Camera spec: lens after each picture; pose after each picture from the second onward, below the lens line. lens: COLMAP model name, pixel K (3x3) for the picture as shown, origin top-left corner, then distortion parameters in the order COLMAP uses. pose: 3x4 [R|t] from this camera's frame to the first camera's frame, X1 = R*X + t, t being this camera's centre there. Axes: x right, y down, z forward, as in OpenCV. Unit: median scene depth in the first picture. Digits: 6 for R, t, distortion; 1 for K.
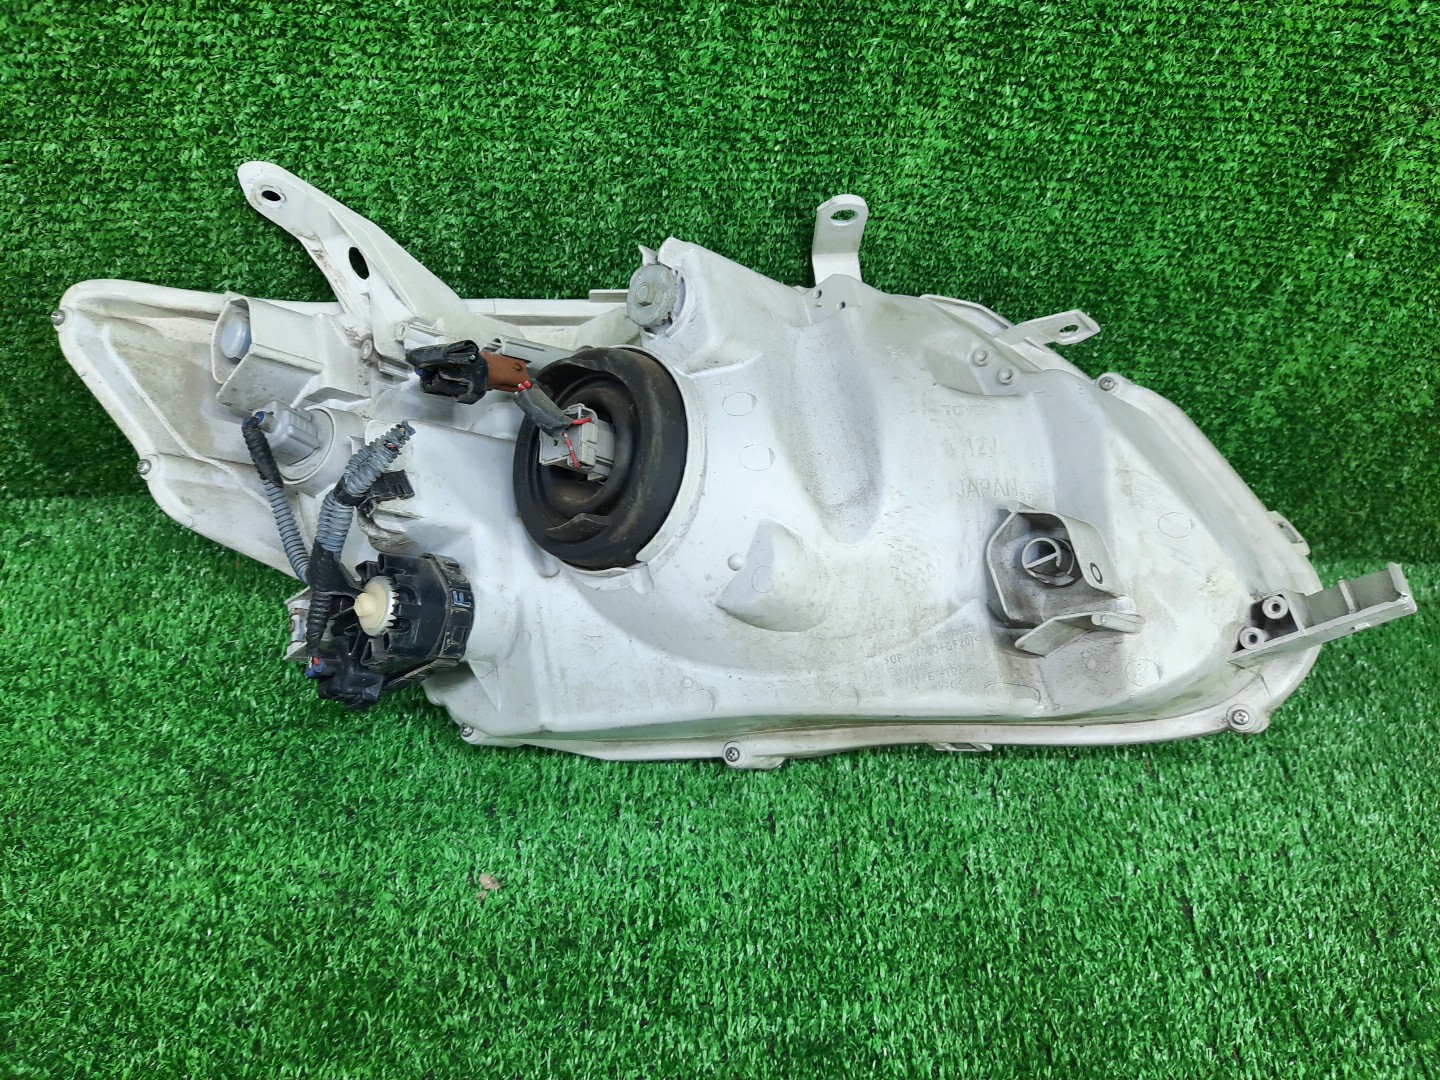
lens RADIAL K [[1054.9, 0, 720.0], [0, 1054.9, 540.0], [0, 0, 1]] dist [0.011426, -0.013435]
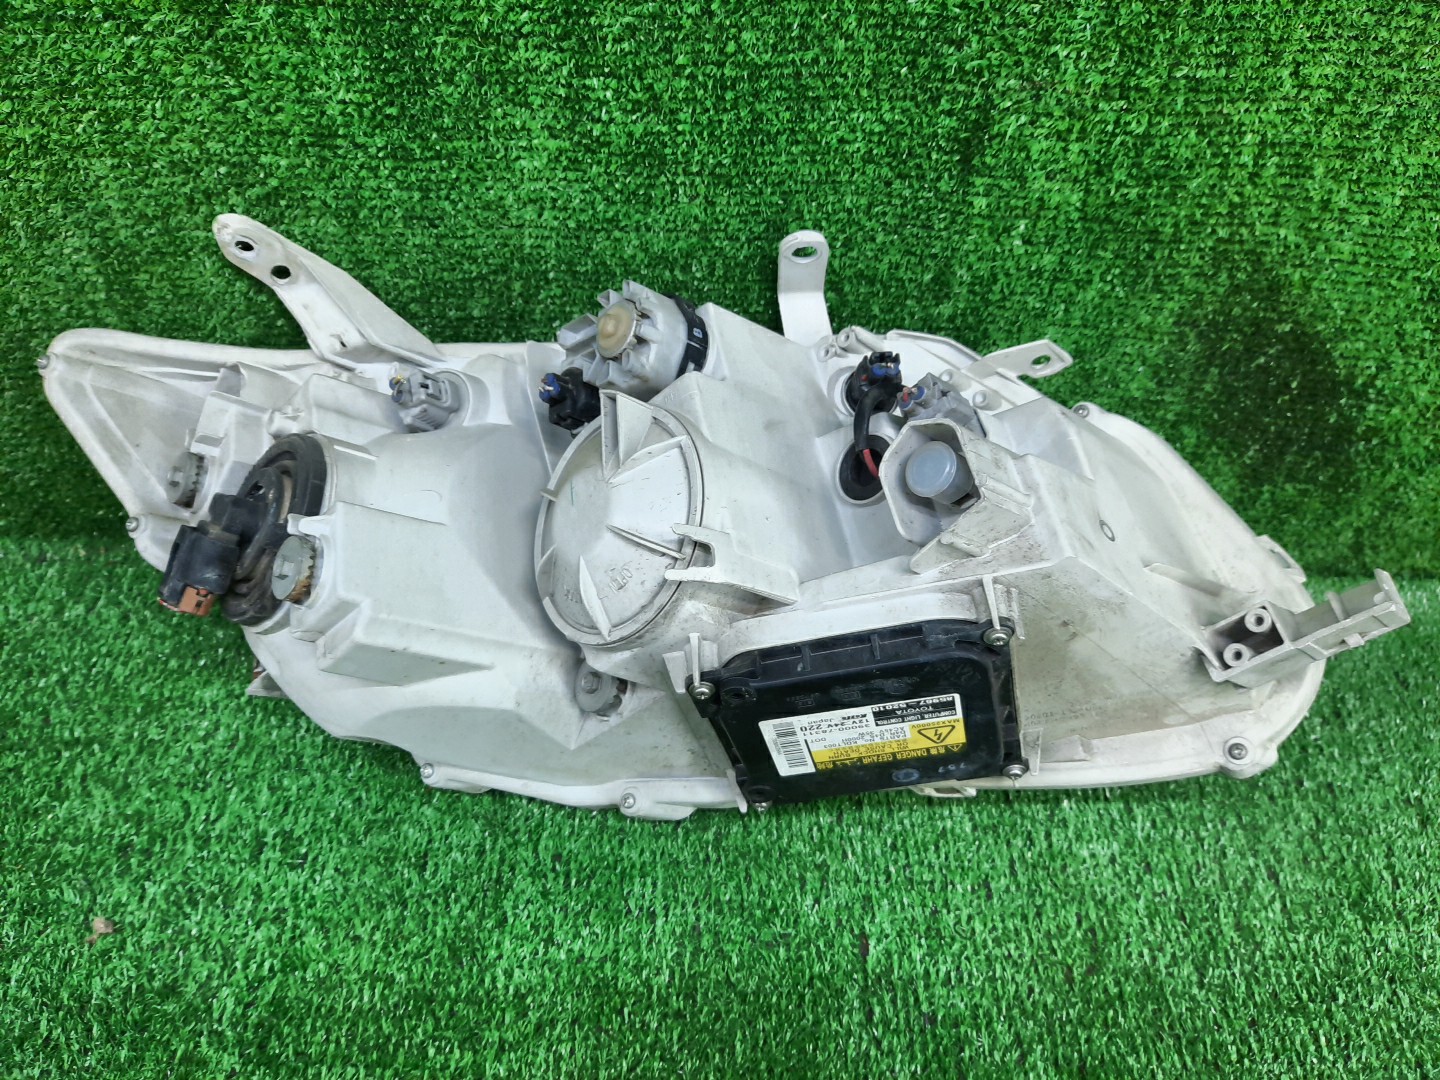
lens RADIAL K [[1078.2, 0, 720.0], [0, 1078.2, 540.0], [0, 0, 1]] dist [0.004941, -0.008388]
pose [[0.998757, -0.027642, -0.041475, 0.371343], [0.025451, 0.998299, -0.052446, 0.041517], [0.042854, 0.051325, 0.997762, 0.038001]]
